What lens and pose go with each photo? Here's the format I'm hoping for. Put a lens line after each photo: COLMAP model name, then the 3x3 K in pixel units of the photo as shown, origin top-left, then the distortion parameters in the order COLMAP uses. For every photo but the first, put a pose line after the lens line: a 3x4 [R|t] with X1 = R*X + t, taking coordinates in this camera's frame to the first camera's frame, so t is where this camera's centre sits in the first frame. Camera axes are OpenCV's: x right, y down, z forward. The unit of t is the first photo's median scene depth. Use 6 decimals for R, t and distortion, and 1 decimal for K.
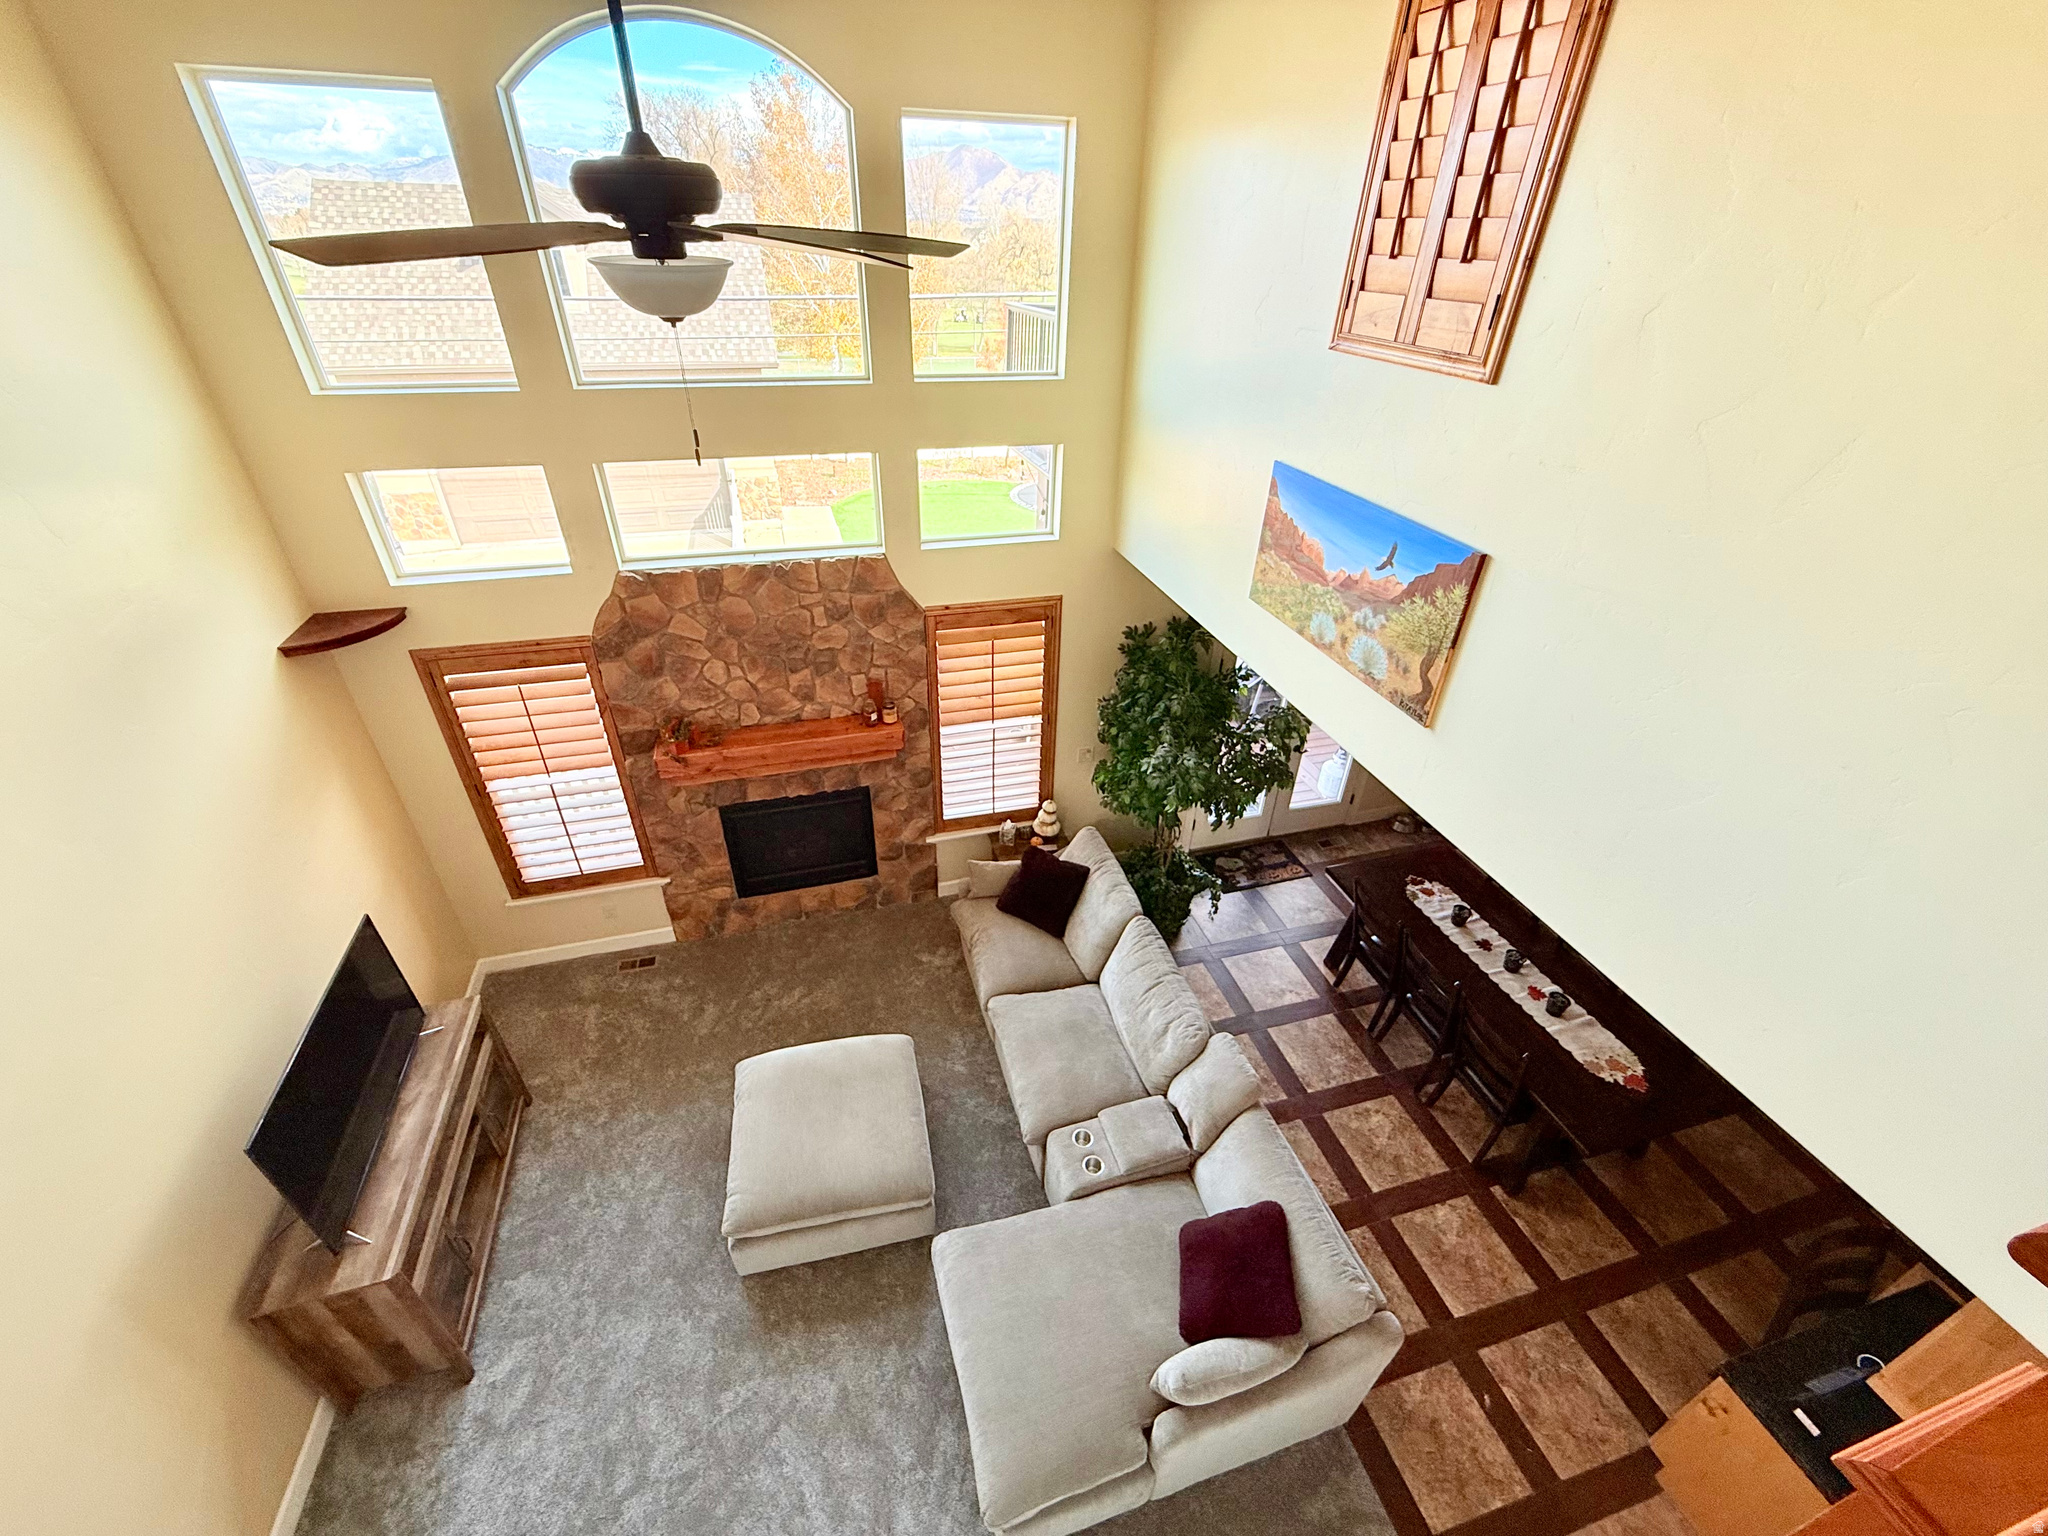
lens RADIAL K [[817.6, 0, 1017.7], [0, 817.6, 767.2], [0, 0, 1]] dist [0.000618, -0.000044]
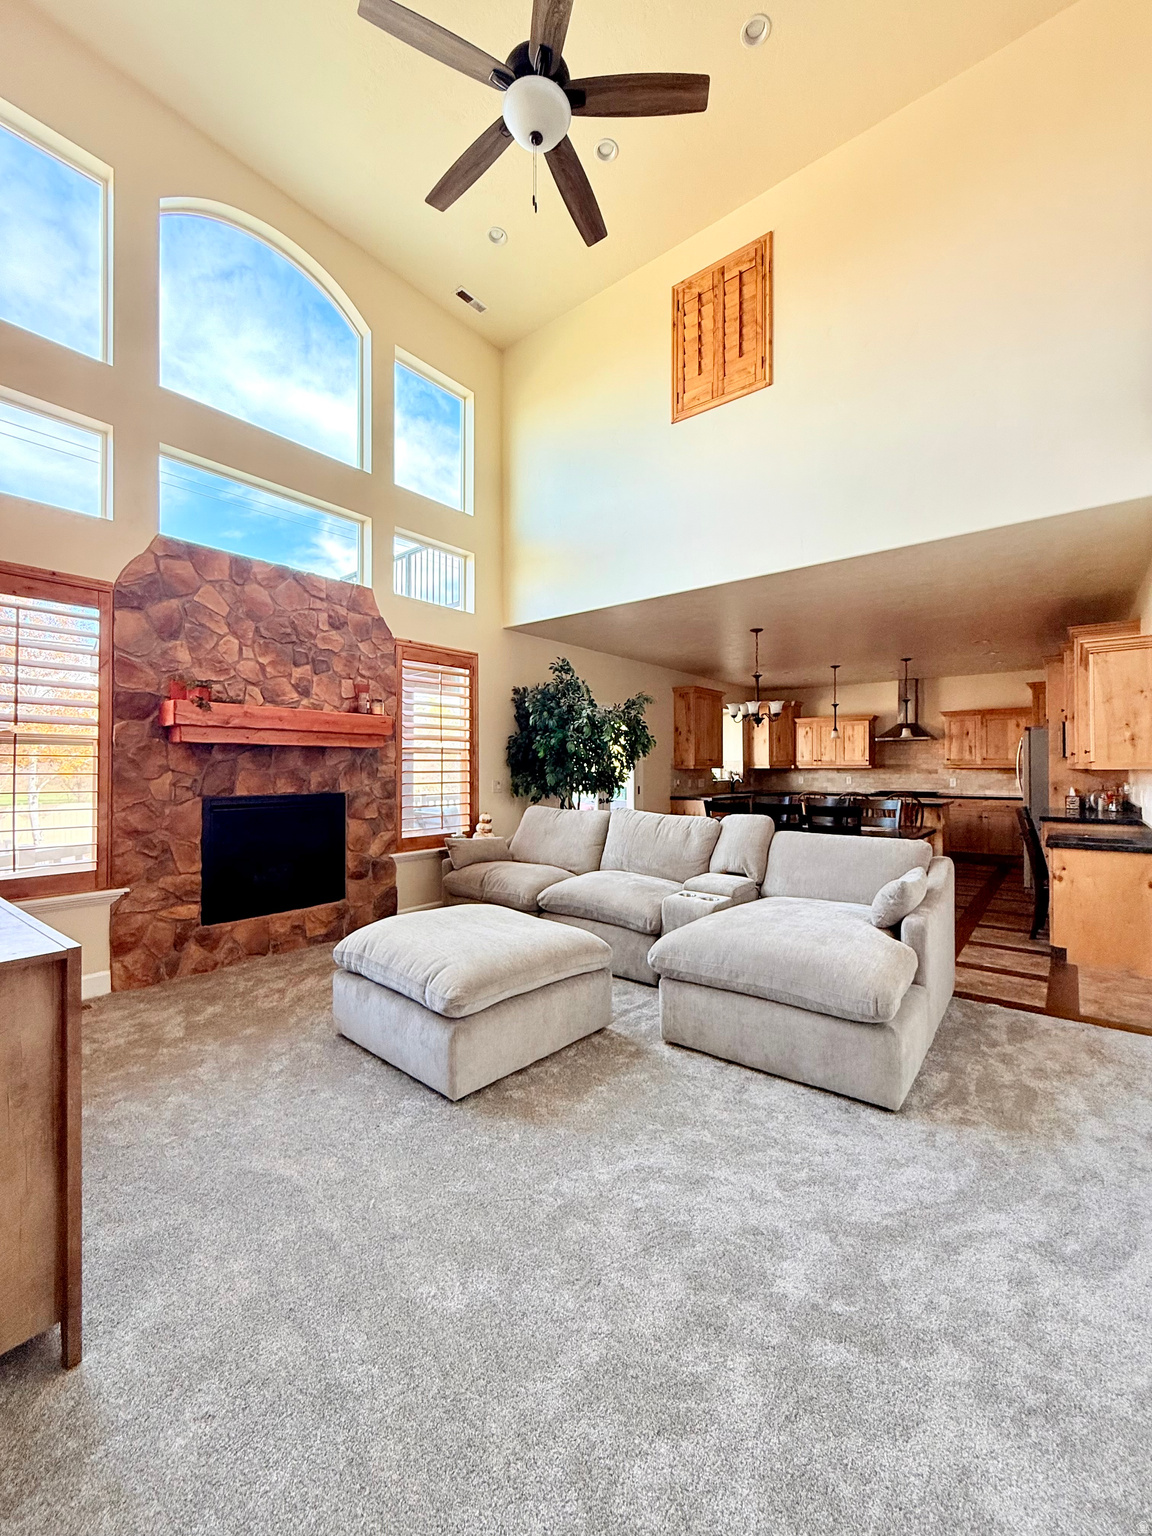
lens RADIAL K [[614.5, 0, 573.8], [0, 614.5, 764.8], [0, 0, 1]] dist [0.002247, 0.000251]
pose [[0.815414, -0.014088, 0.578707, -0.467472], [0.327100, 0.836020, -0.440540, 0.522285], [-0.477605, 0.548518, 0.686310, 0.296233]]
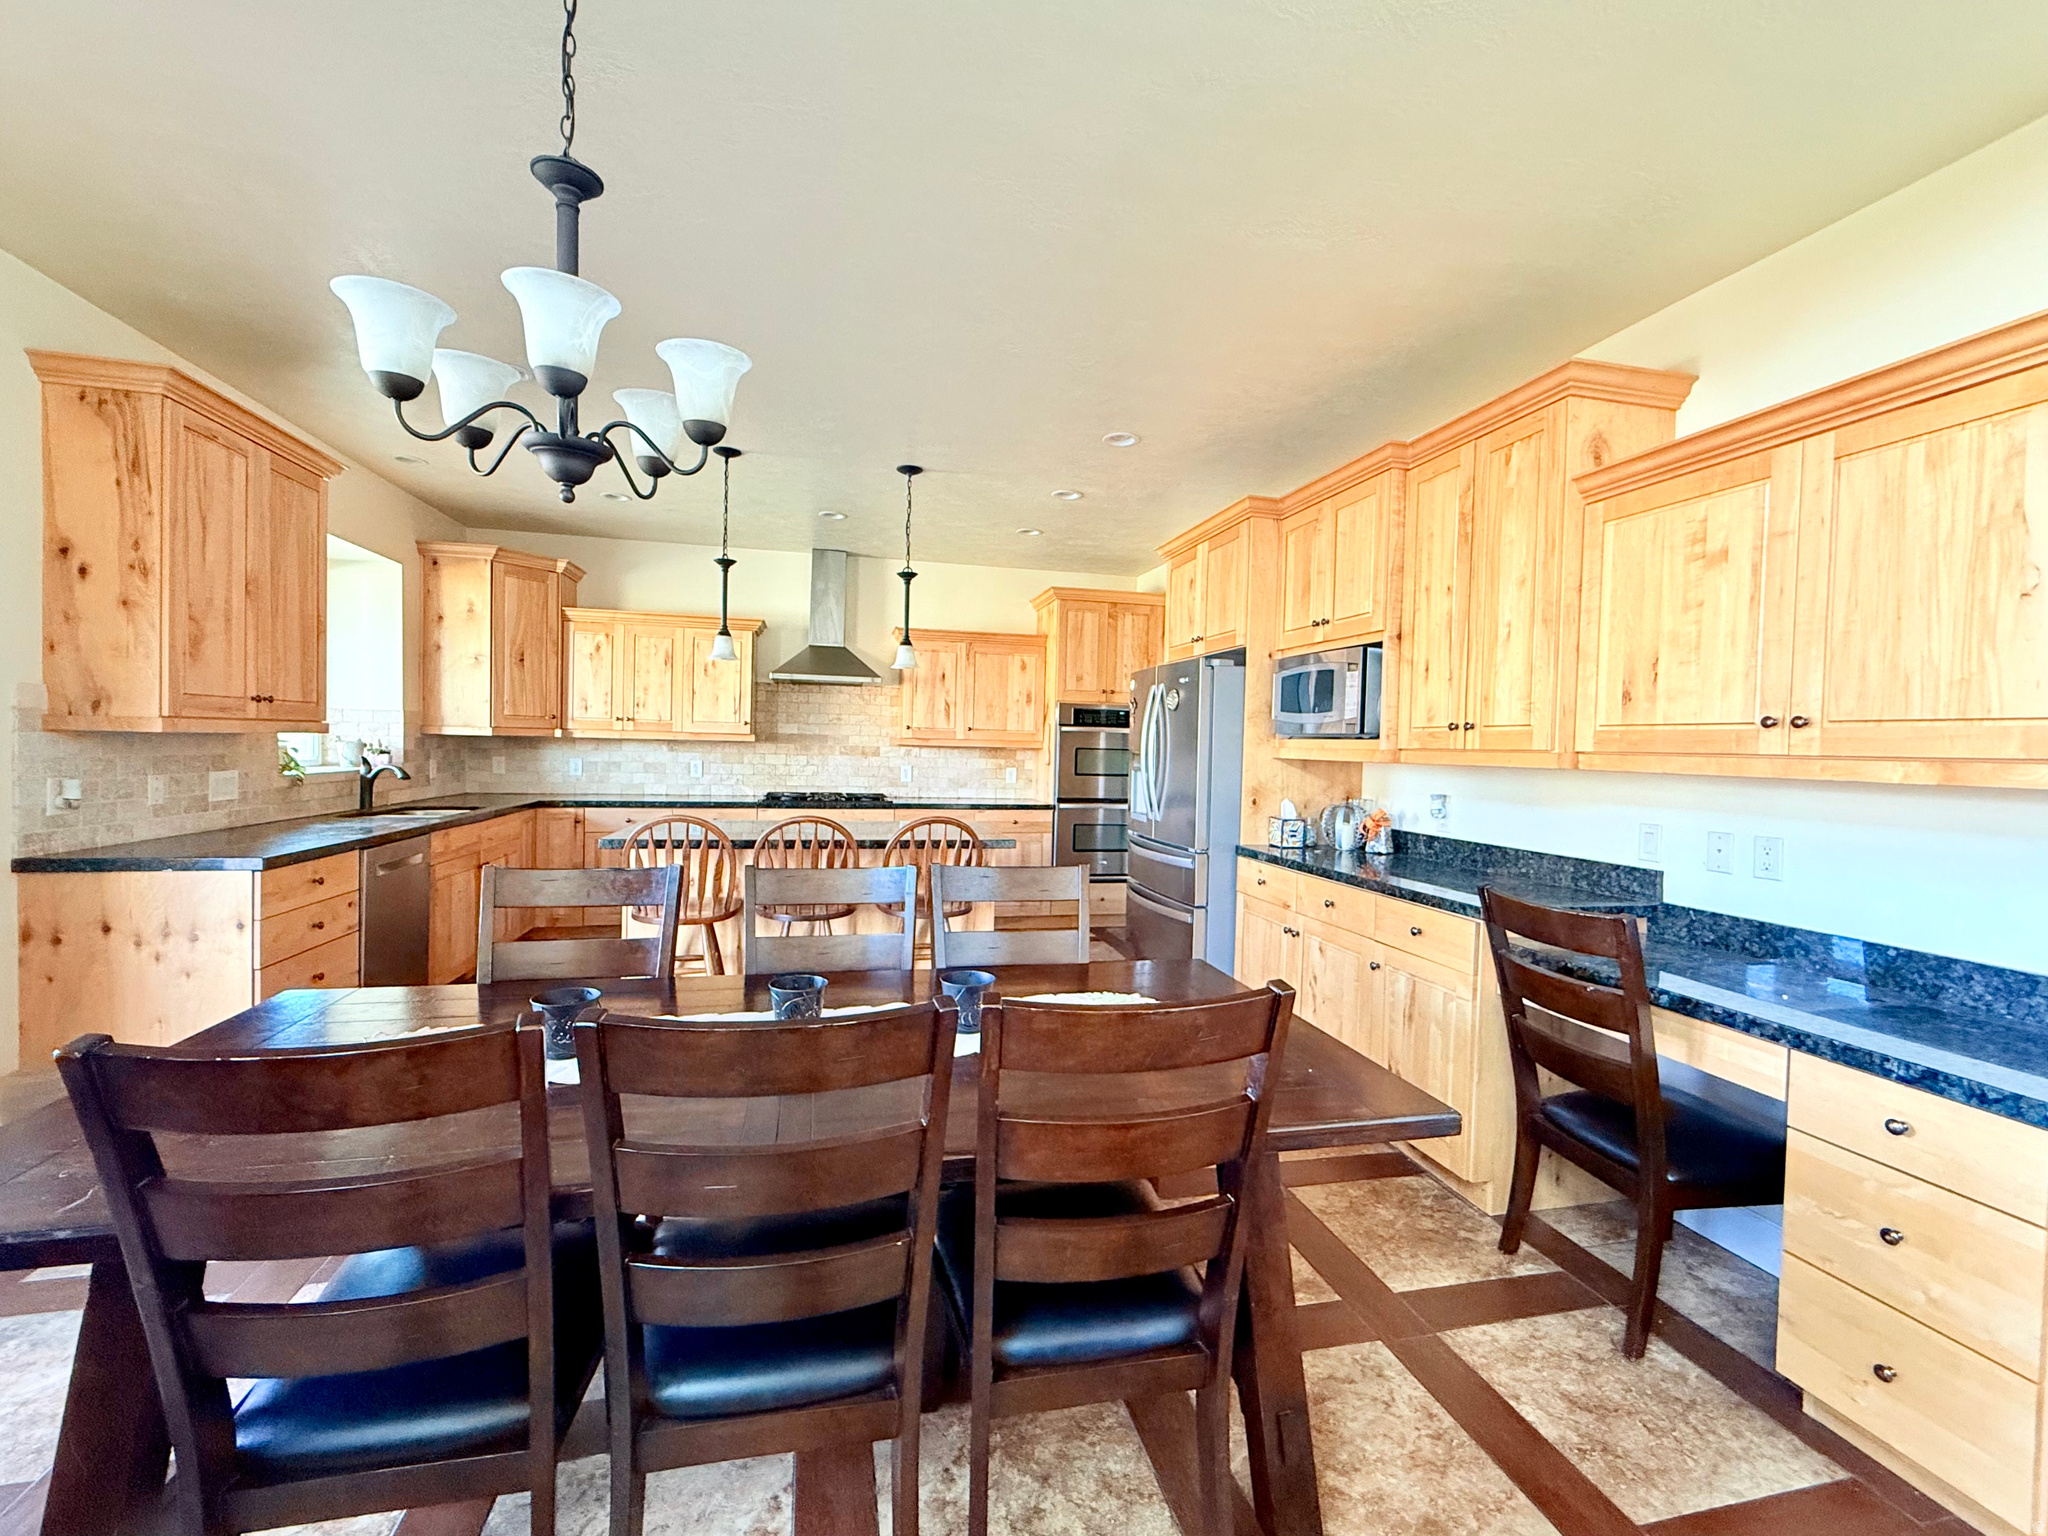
lens RADIAL K [[854.2, 0, 1021.8], [0, 854.2, 770.6], [0, 0, 1]] dist [-0.001747, -0.000048]
pose [[0.044115, -0.046534, 0.997942, 0.260717], [0.522832, 0.852273, 0.016629, 0.191399], [-0.851293, 0.521023, 0.061928, 0.819225]]
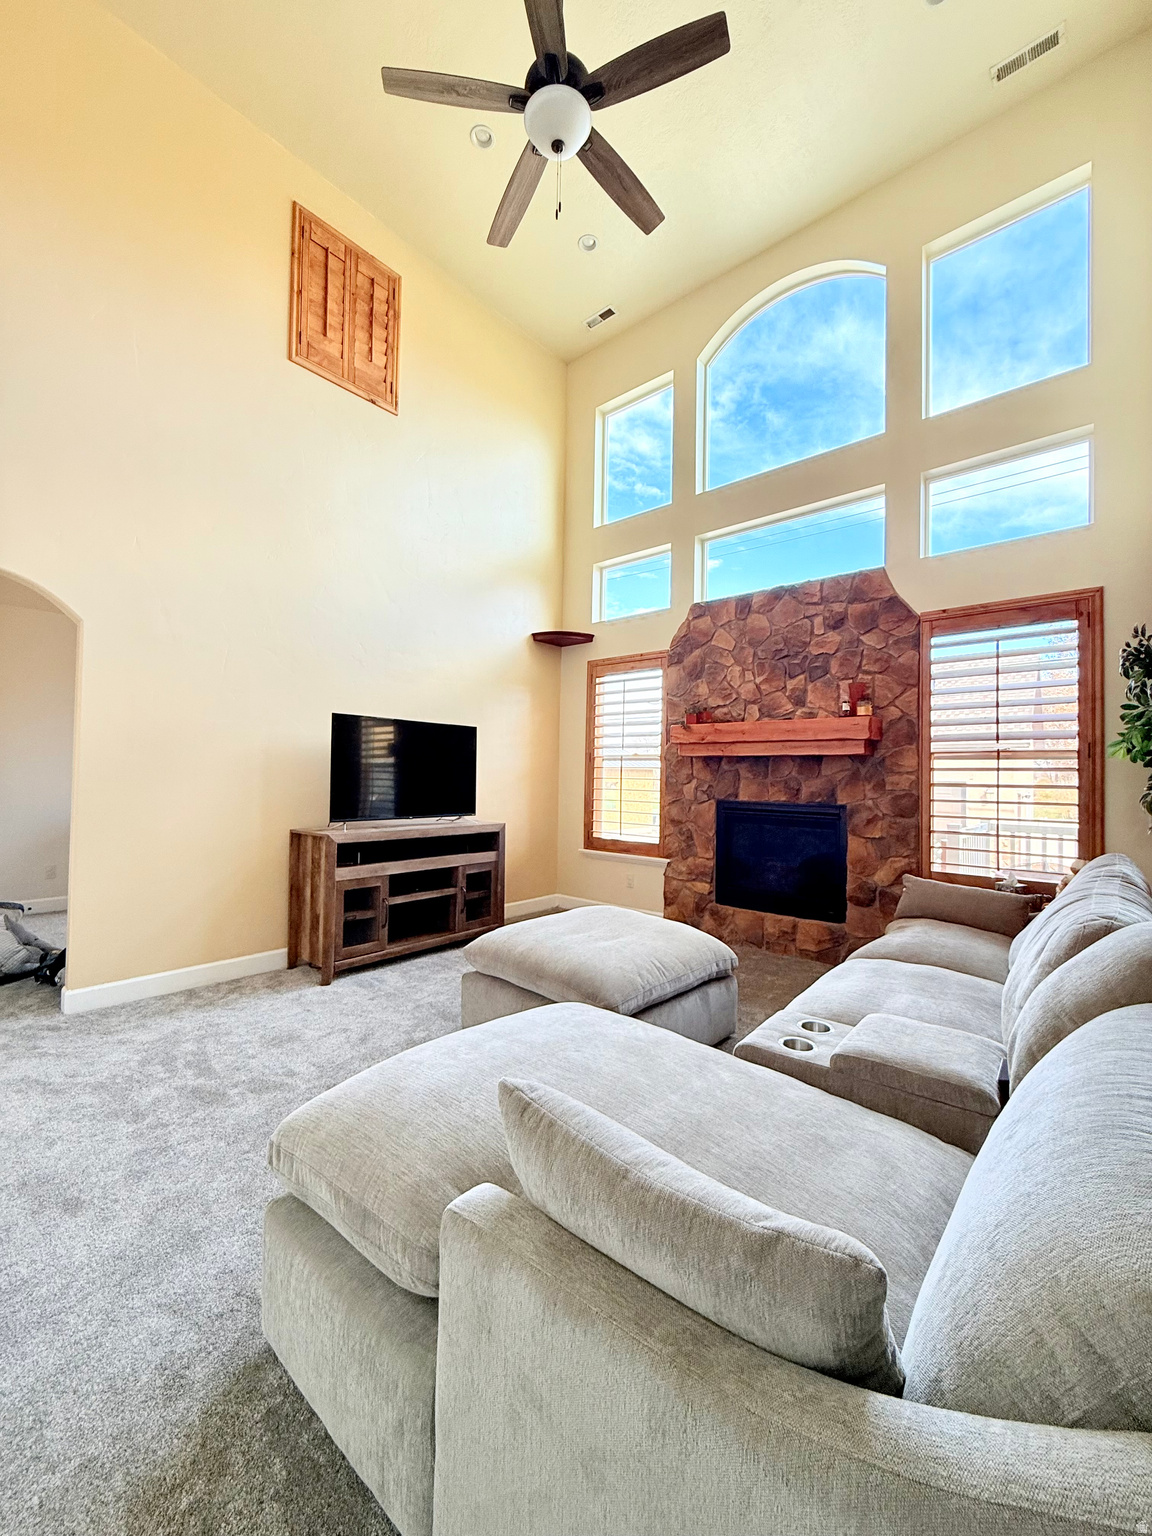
lens RADIAL K [[610.6, 0, 576.6], [0, 610.6, 764.4], [0, 0, 1]] dist [-0.000449, 0.000119]
pose [[0.550414, -0.024113, -0.834543, 0.296796], [-0.460511, 0.825005, -0.327562, 0.429751], [0.696400, 0.564611, 0.442990, 0.467996]]
